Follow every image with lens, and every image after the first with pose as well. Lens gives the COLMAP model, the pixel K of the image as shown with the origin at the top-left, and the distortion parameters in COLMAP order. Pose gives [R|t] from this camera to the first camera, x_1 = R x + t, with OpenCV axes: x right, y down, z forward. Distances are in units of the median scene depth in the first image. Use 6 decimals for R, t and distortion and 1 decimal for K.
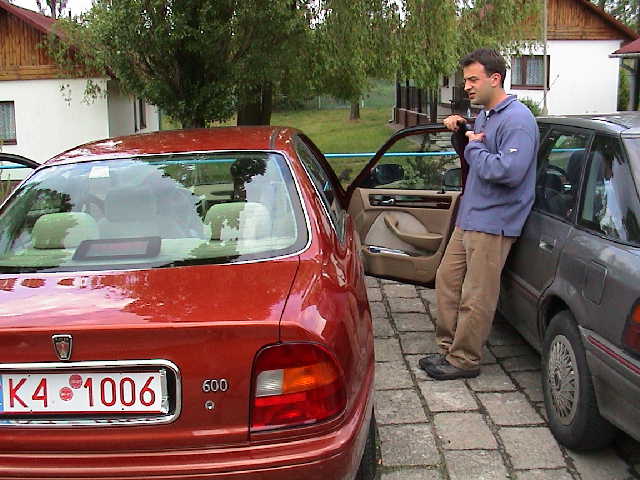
lens RADIAL K [[736.8, 0, 320.0], [0, 736.8, 240.0], [0, 0, 1]] dist [-0.240530, 0.239604]
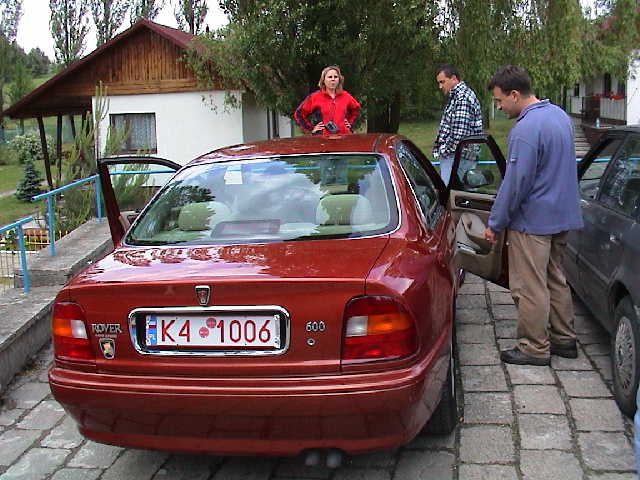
lens RADIAL K [[736.8, 0, 320.0], [0, 736.8, 240.0], [0, 0, 1]] dist [-0.240530, 0.239604]
pose [[0.983903, 0.017285, -0.177865, 0.059792], [-0.019962, 0.999713, -0.013275, 0.036922], [0.177584, 0.016612, 0.983965, -0.190704]]
